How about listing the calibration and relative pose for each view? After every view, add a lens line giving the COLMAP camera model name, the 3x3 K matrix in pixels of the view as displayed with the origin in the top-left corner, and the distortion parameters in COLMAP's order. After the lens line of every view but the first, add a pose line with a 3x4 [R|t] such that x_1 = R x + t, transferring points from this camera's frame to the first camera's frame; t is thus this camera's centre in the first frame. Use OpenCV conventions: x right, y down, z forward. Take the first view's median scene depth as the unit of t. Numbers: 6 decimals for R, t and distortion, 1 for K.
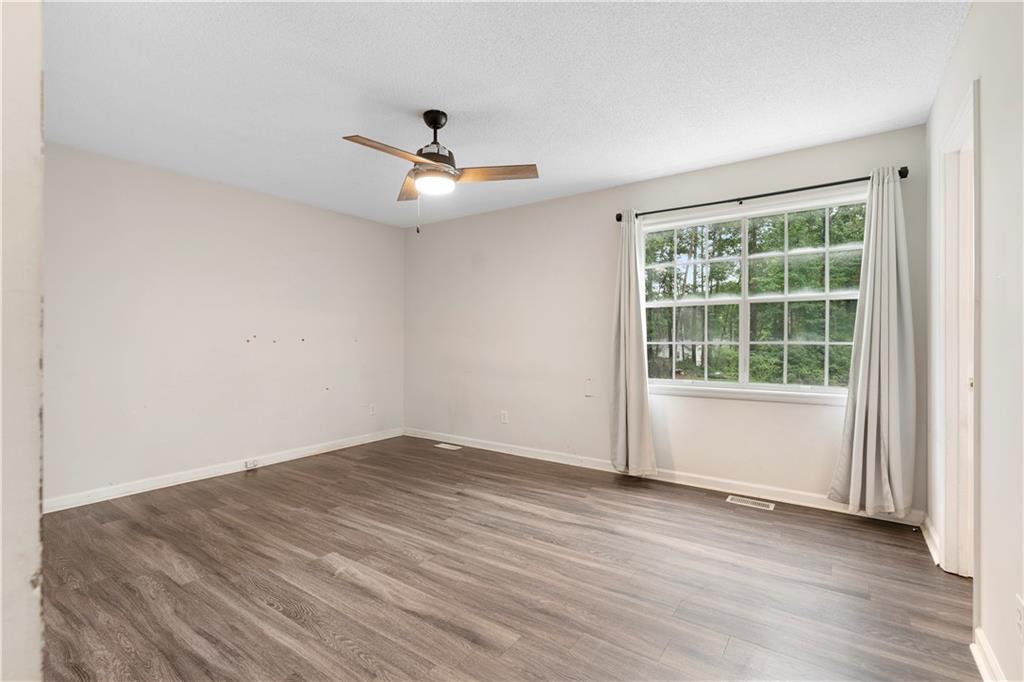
lens RADIAL K [[465.6, 0, 514.6], [0, 465.6, 332.6], [0, 0, 1]] dist [-0.008900, 0.004279]
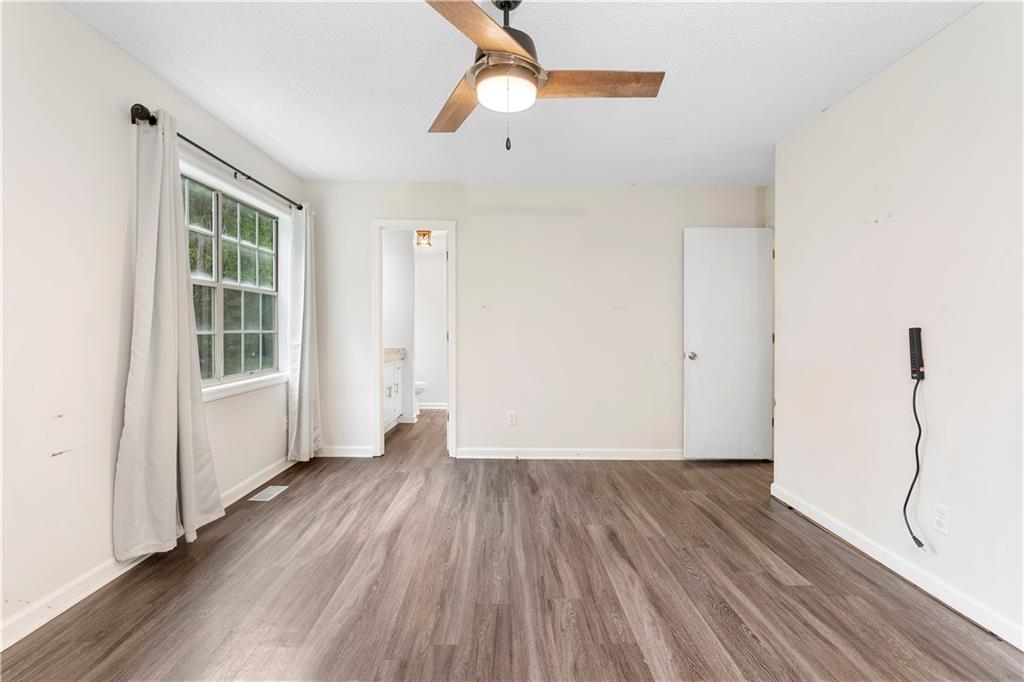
lens RADIAL K [[465.6, 0, 502.6], [0, 465.6, 346.5], [0, 0, 1]] dist [-0.008900, 0.004279]
pose [[-0.580048, -0.032864, 0.813919, -0.767778], [-0.017889, 0.999459, 0.027606, 0.019989], [-0.814386, 0.001452, -0.580322, 1.542400]]
